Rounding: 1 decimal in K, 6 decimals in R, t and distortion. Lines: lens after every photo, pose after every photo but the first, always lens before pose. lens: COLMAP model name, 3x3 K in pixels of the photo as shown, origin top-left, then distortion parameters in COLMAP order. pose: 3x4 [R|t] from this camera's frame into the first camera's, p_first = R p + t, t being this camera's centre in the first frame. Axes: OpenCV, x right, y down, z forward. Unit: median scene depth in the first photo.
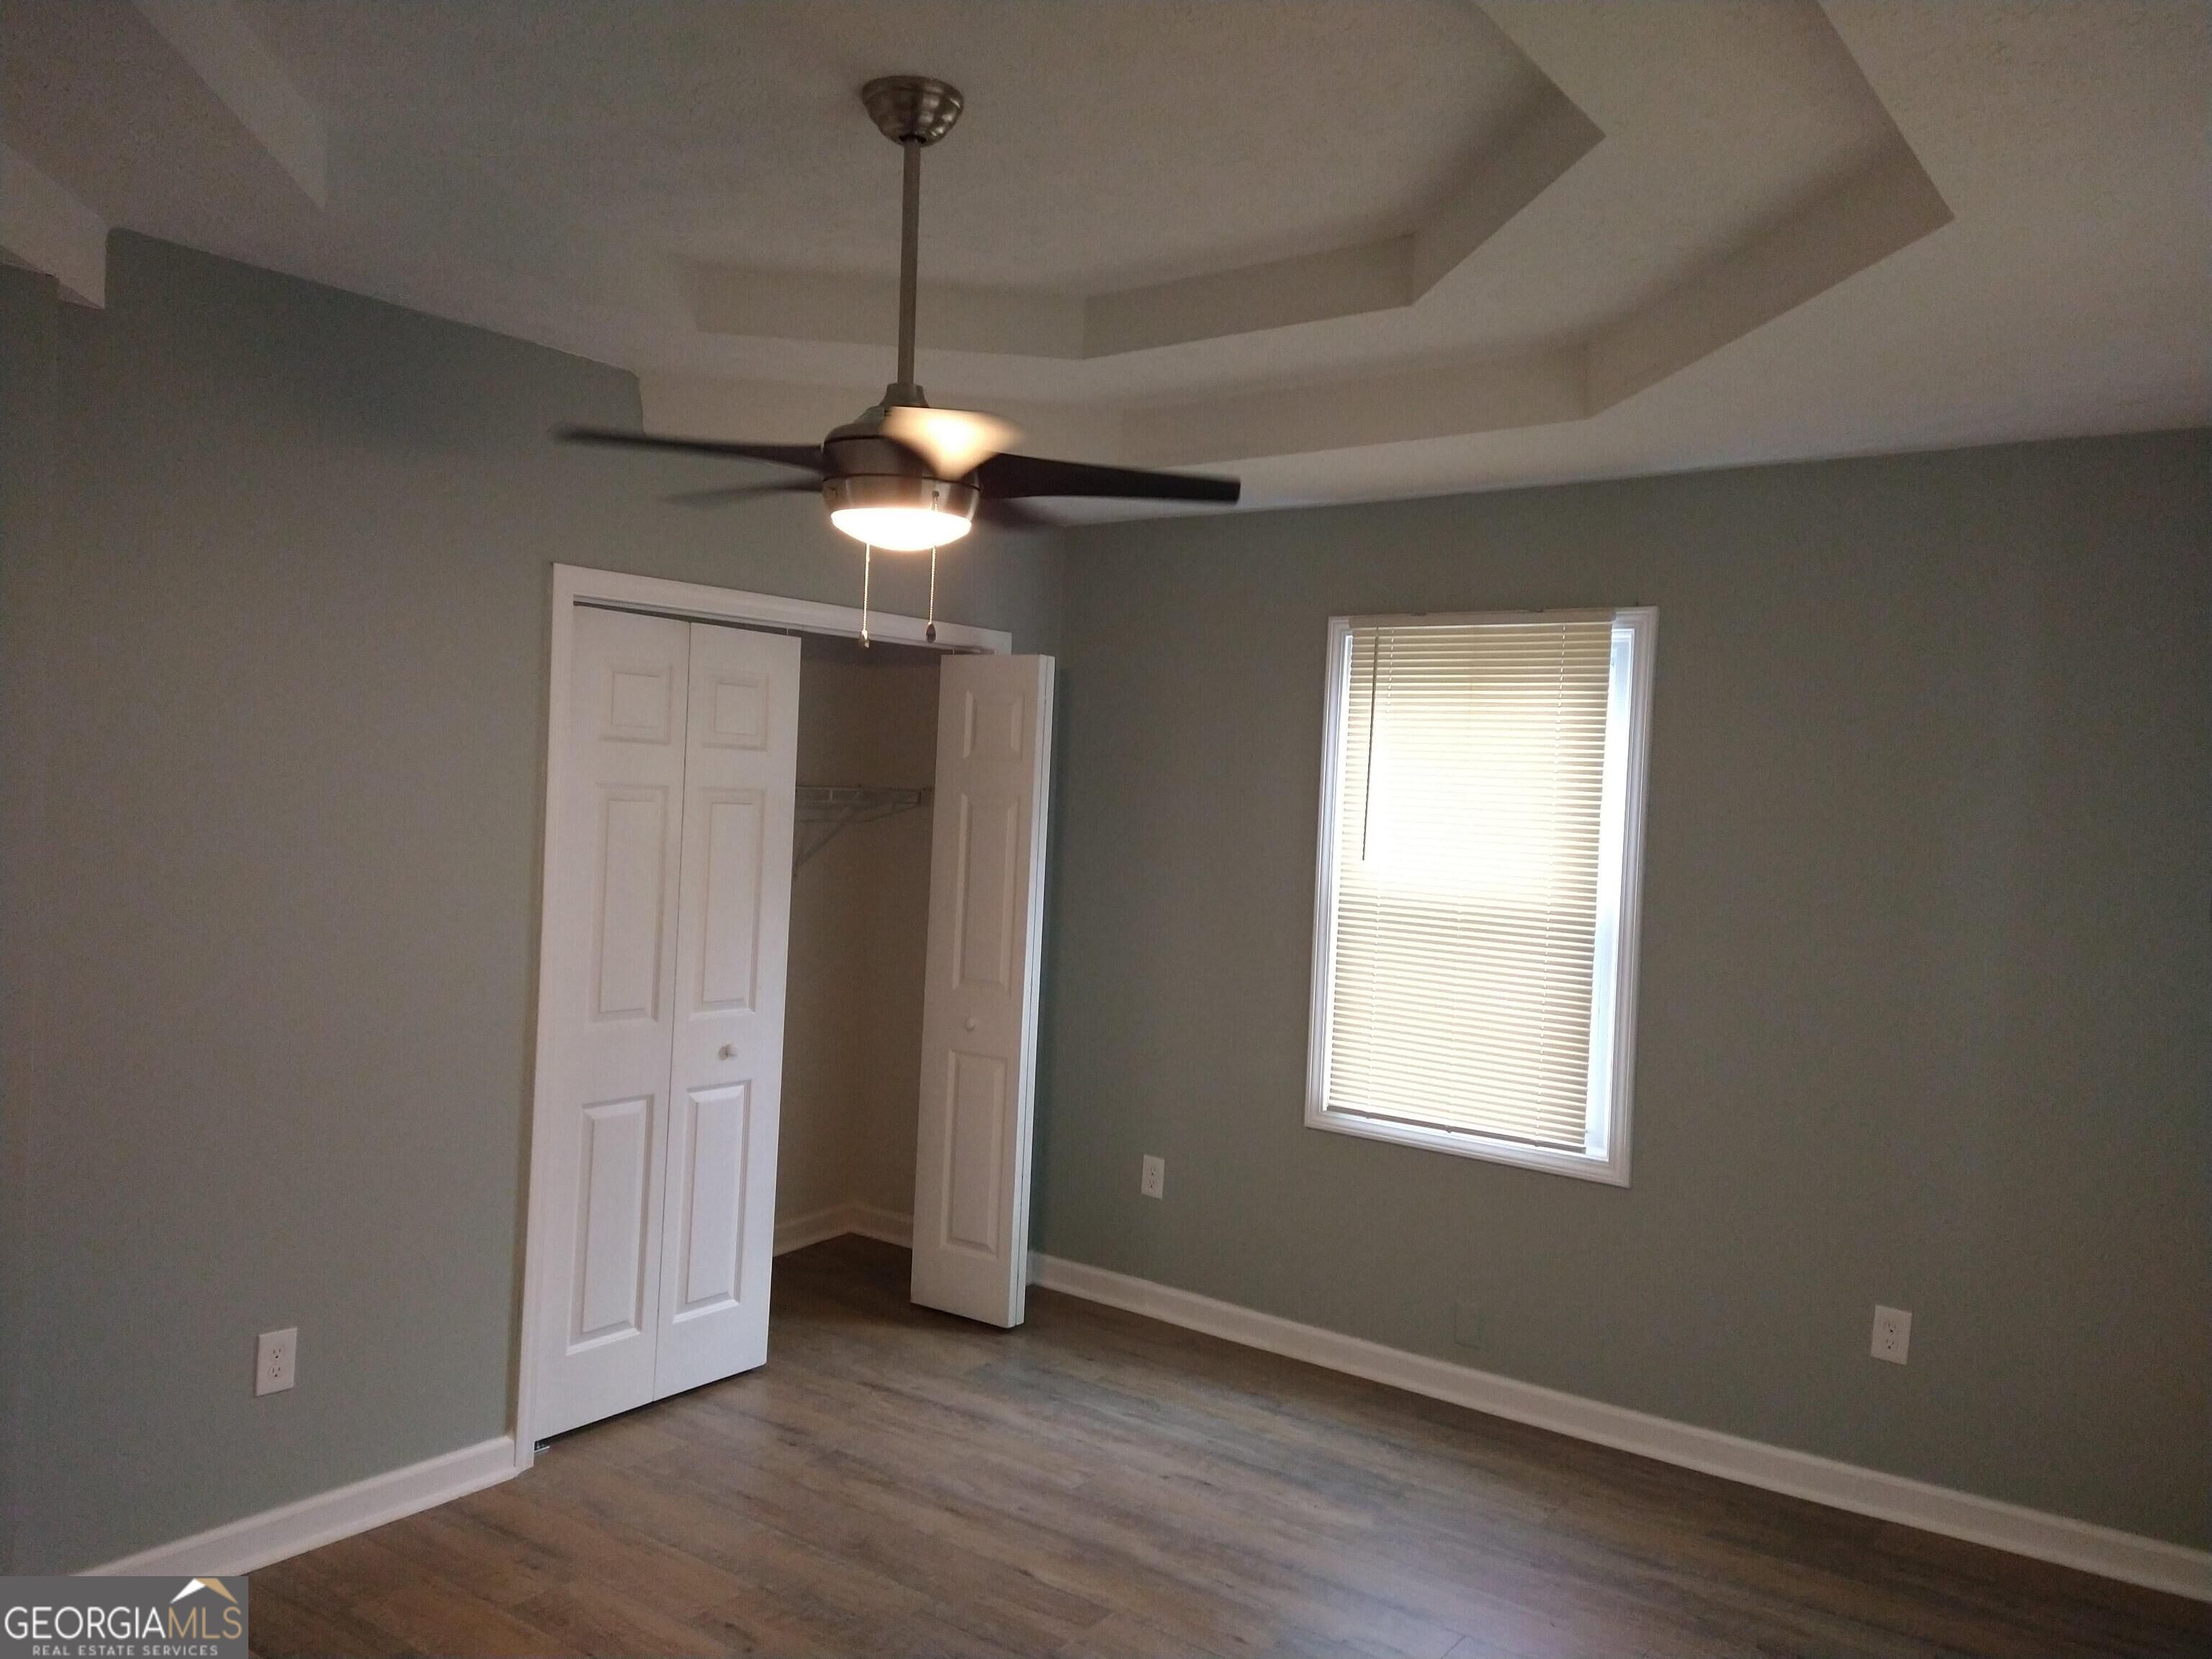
lens RADIAL K [[1600.8, 0, 1106.9], [0, 1600.8, 808.8], [0, 0, 1]] dist [0.003126, -0.063041]
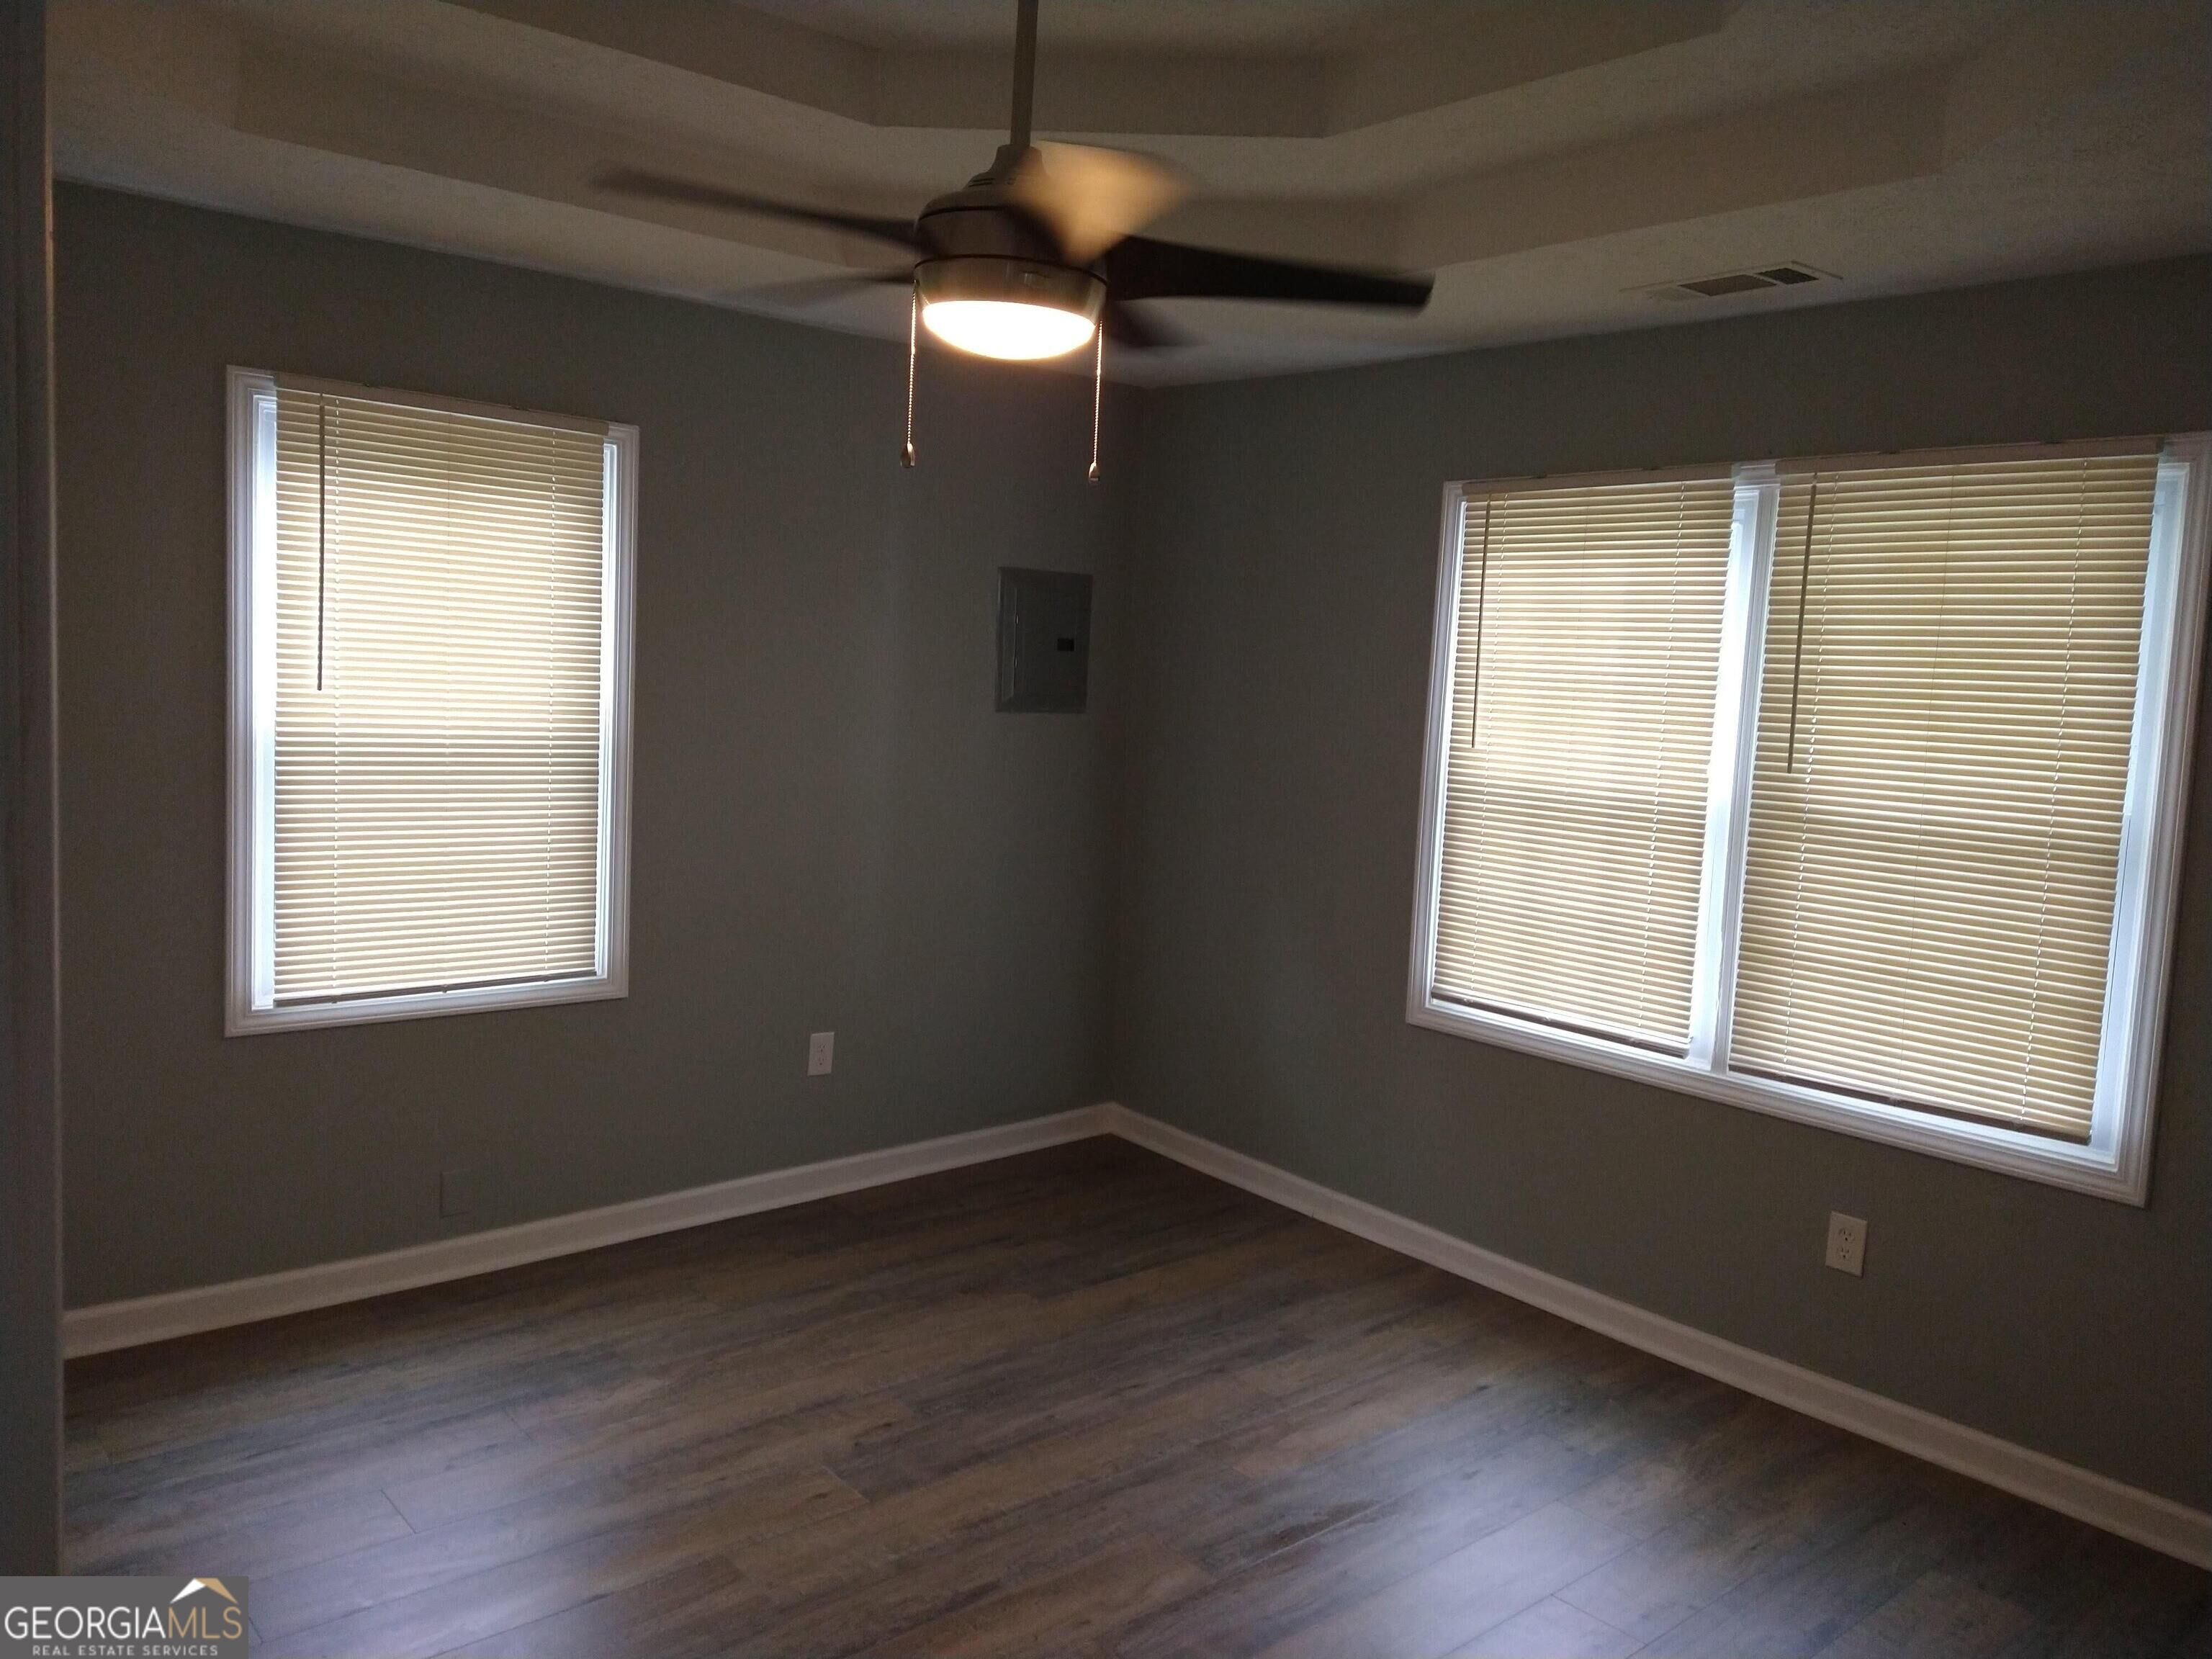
lens RADIAL K [[1626.0, 0, 1106.0], [0, 1626.0, 829.5], [0, 0, 1]] dist [0.098574, -0.179626]
pose [[0.191581, -0.134690, 0.972191, -0.628750], [-0.035870, 0.988916, 0.144075, -0.034824], [-0.980821, -0.062475, 0.184627, 0.500934]]
